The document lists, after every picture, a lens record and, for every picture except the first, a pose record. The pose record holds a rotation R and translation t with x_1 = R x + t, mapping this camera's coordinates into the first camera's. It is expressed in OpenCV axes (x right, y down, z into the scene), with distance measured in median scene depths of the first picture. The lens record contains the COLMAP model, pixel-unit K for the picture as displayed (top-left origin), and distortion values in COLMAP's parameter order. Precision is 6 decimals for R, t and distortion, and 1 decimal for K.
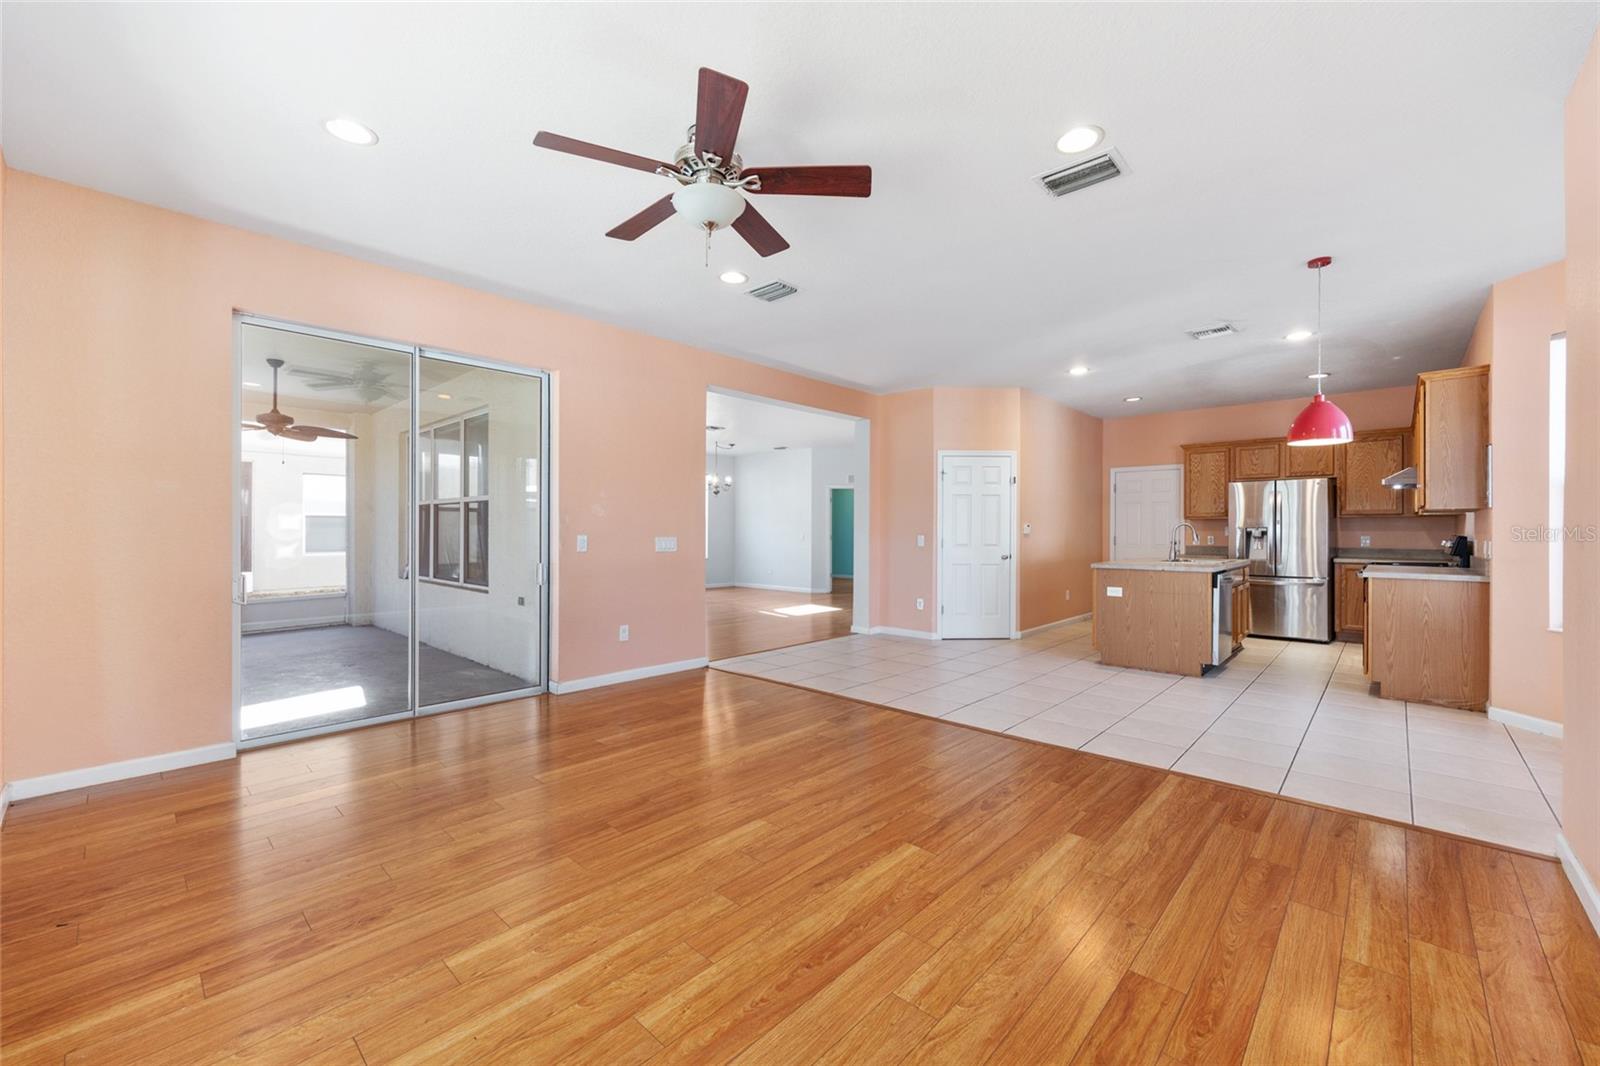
lens RADIAL K [[643.3, 0, 802.7], [0, 643.3, 533.4], [0, 0, 1]] dist [-0.003377, 0.001513]
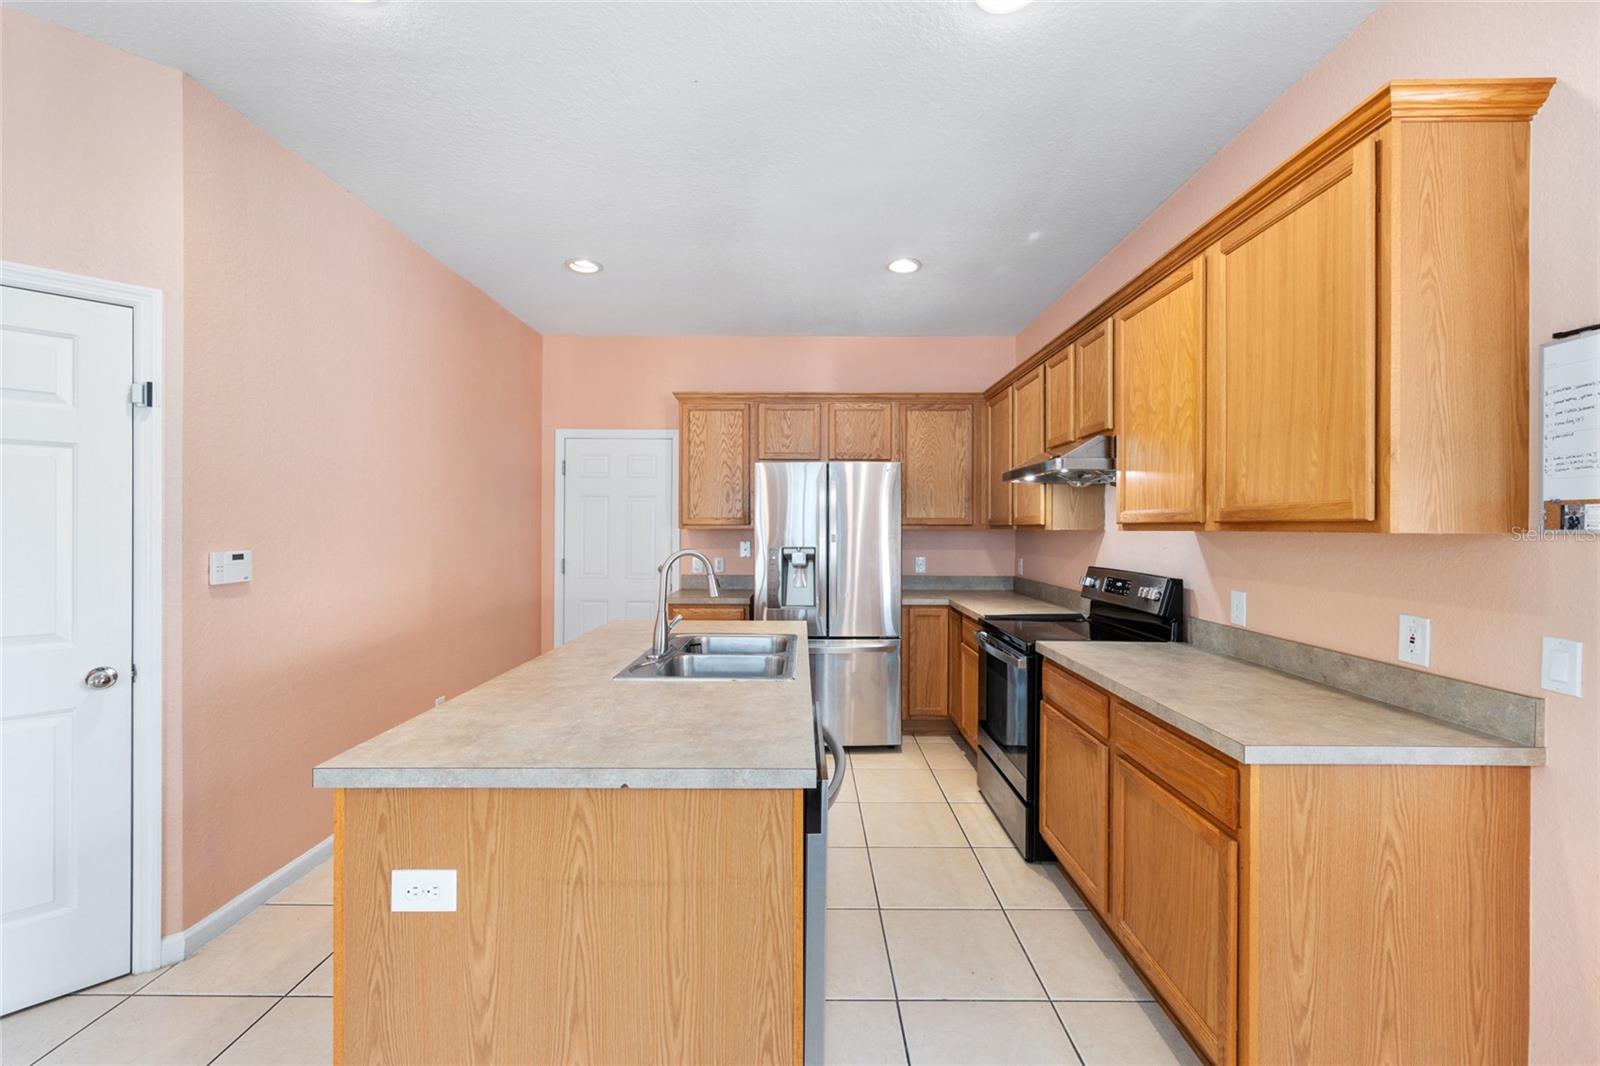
lens RADIAL K [[643.3, 0, 803.3], [0, 643.3, 528.1], [0, 0, 1]] dist [-0.003377, 0.001513]
pose [[0.737144, 0.000775, 0.675735, 0.697070], [-0.000559, 1.000000, -0.000538, -0.051149], [-0.675735, 0.000019, 0.737144, 1.213721]]
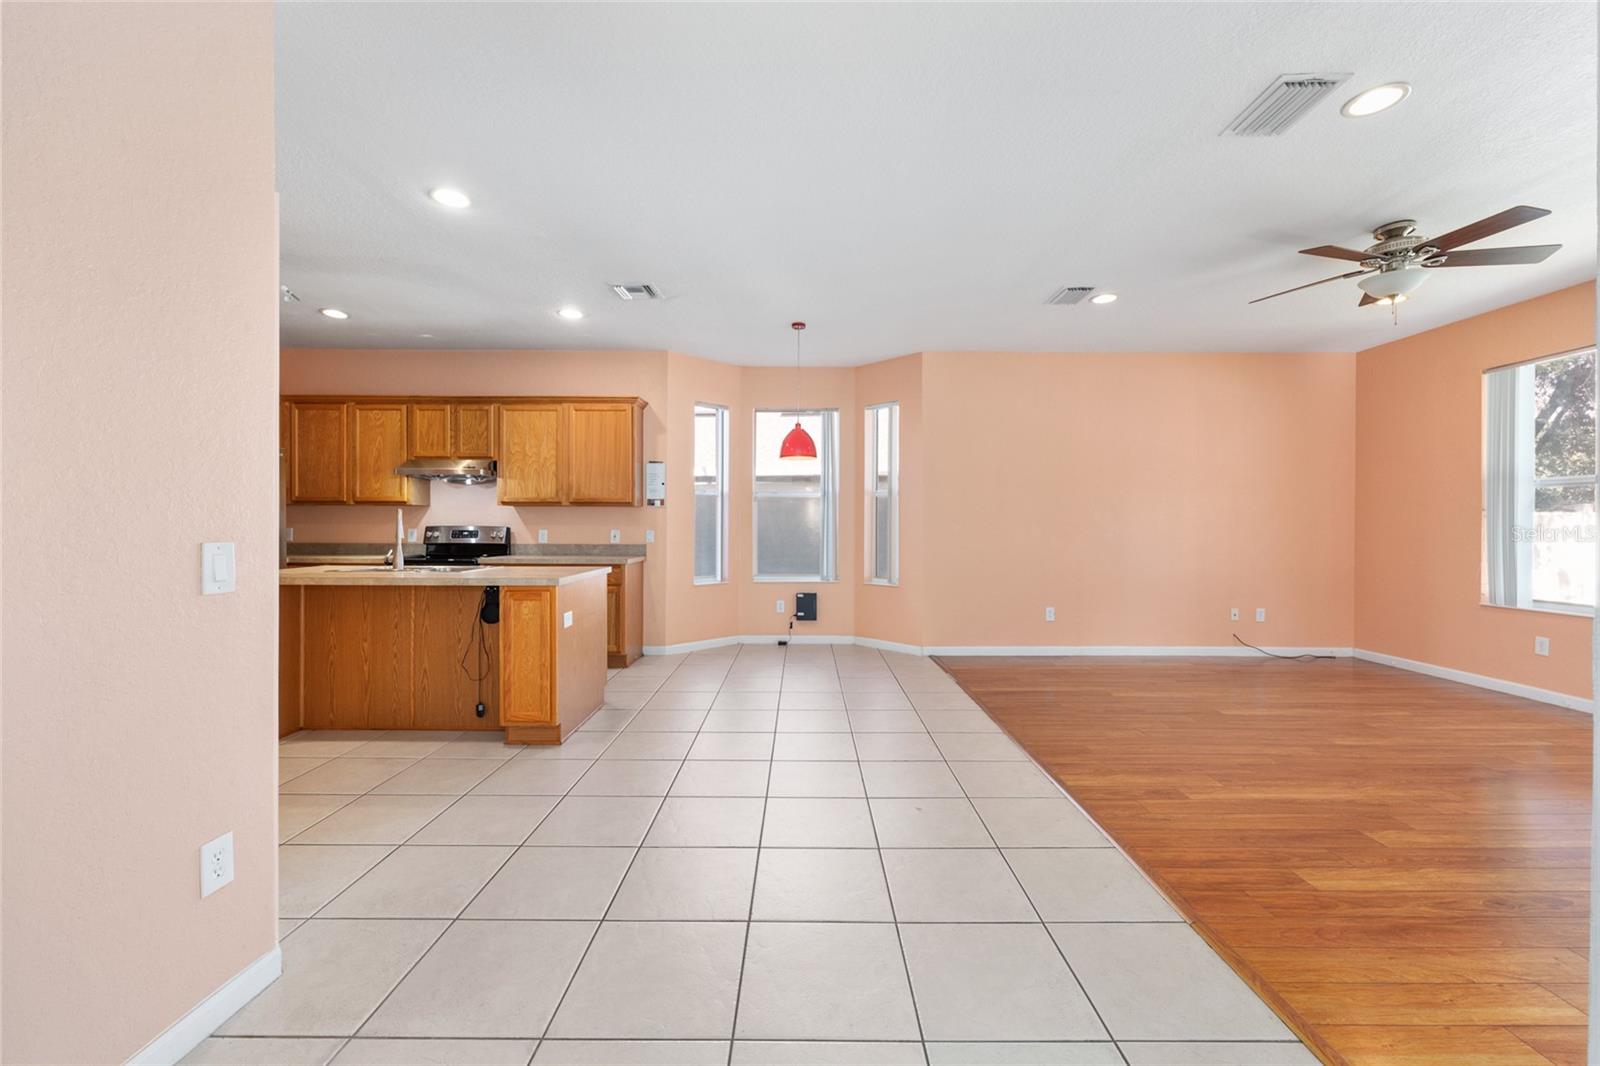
lens RADIAL K [[643.3, 0, 798.2], [0, 643.3, 529.5], [0, 0, 1]] dist [-0.003377, 0.001513]
pose [[-0.678786, -0.009310, 0.734278, -0.210651], [-0.002862, 0.999946, 0.010032, -0.006815], [-0.734331, 0.004708, -0.678775, 2.041138]]
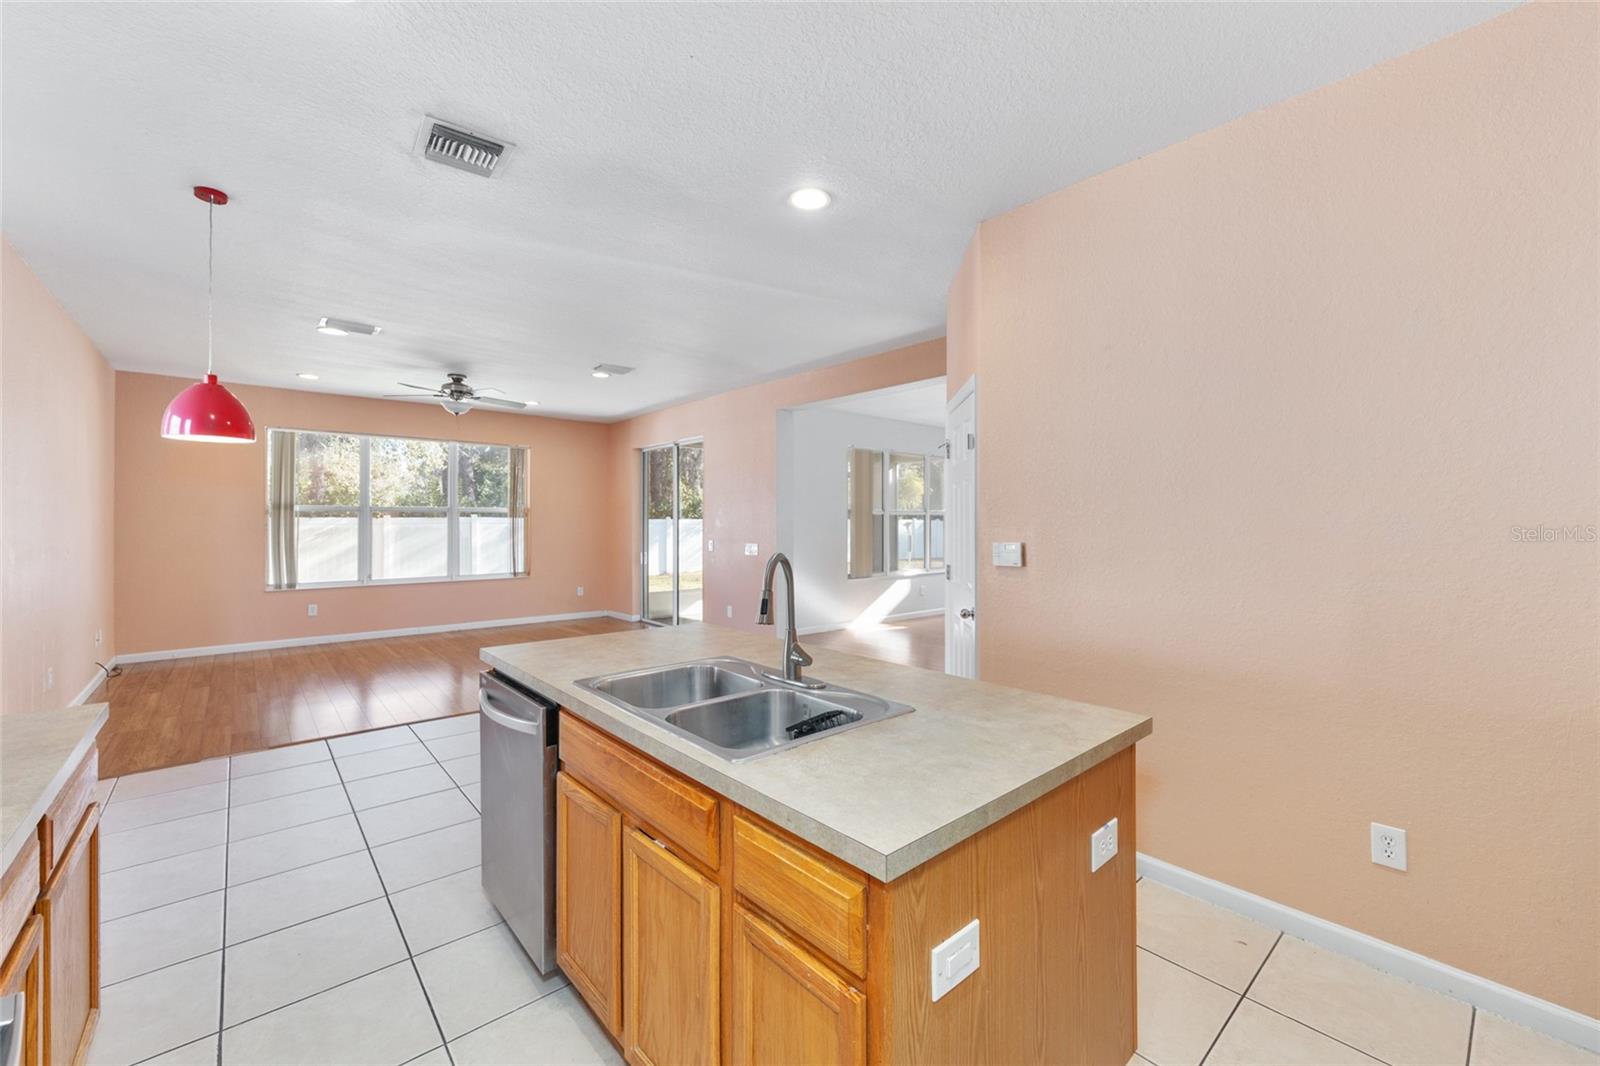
lens RADIAL K [[643.3, 0, 798.3], [0, 643.3, 525.6], [0, 0, 1]] dist [-0.003377, 0.001513]
pose [[-0.105549, 0.002660, -0.994411, 1.557712], [-0.006260, 0.999975, 0.003339, -0.053198], [0.994394, 0.006578, -0.105529, 1.857988]]
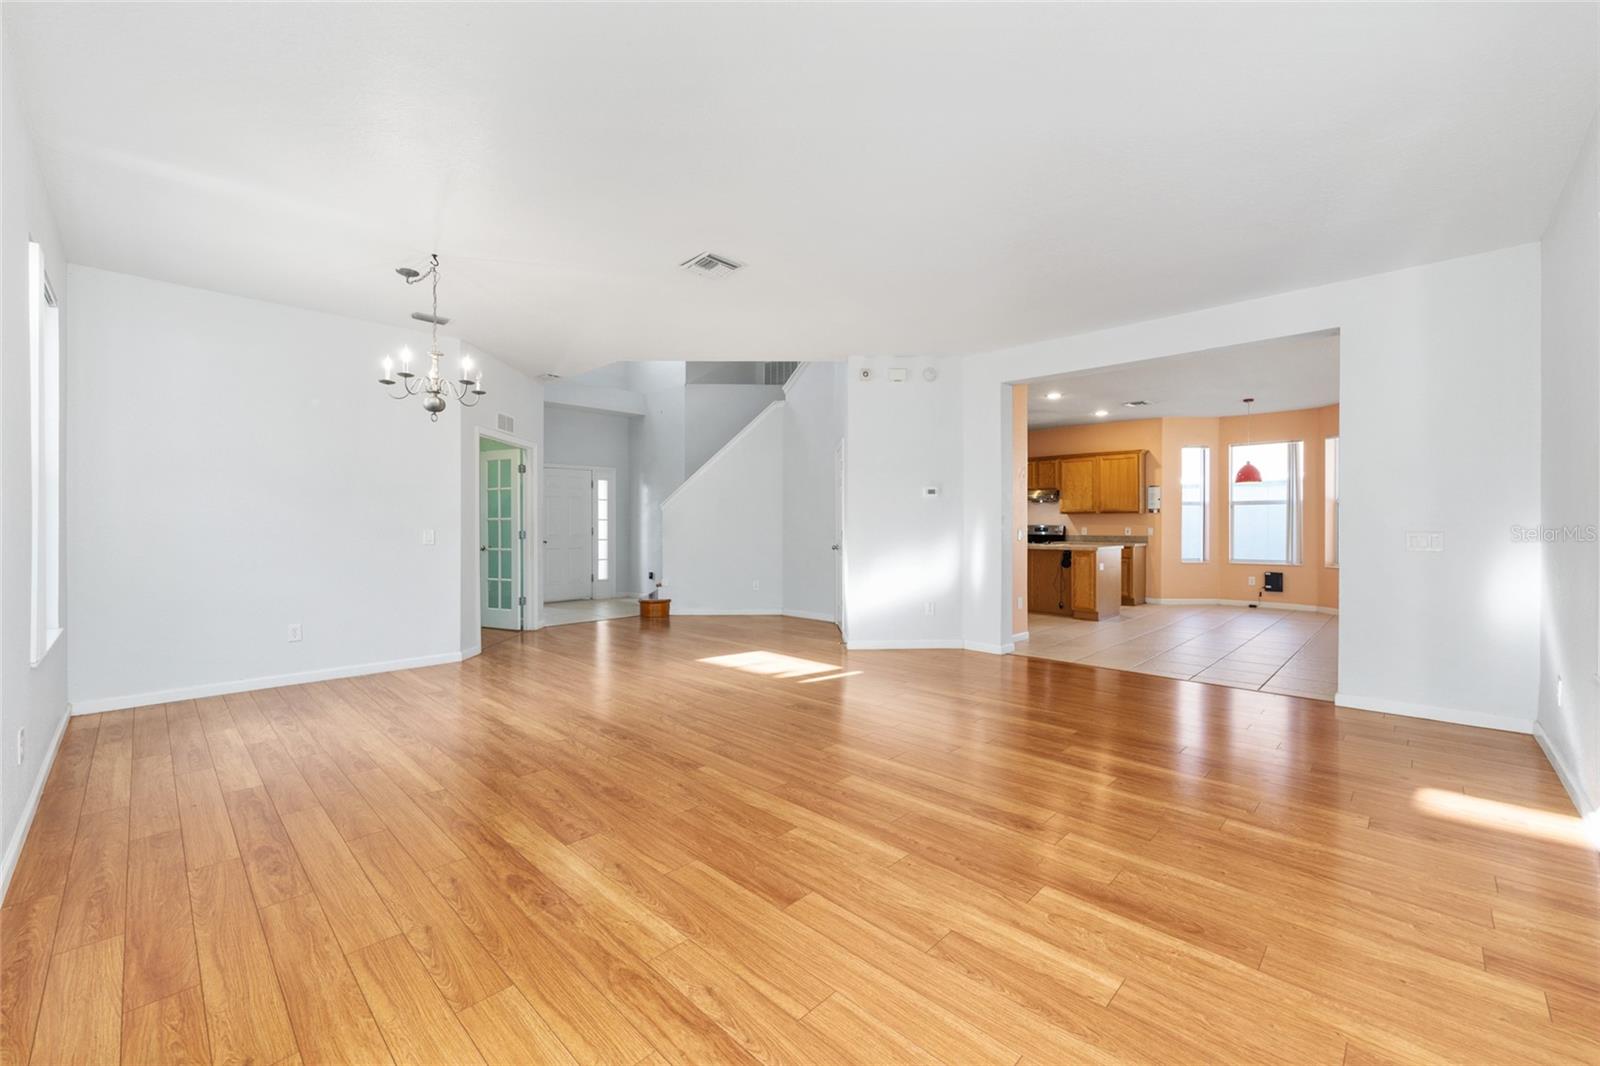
lens RADIAL K [[643.3, 0, 804.8], [0, 643.3, 526.0], [0, 0, 1]] dist [-0.003377, 0.001513]
pose [[0.015626, -0.006986, 0.999854, -1.495059], [0.002532, 0.999973, 0.006947, -0.017379], [-0.999875, 0.002423, 0.015643, 2.626002]]
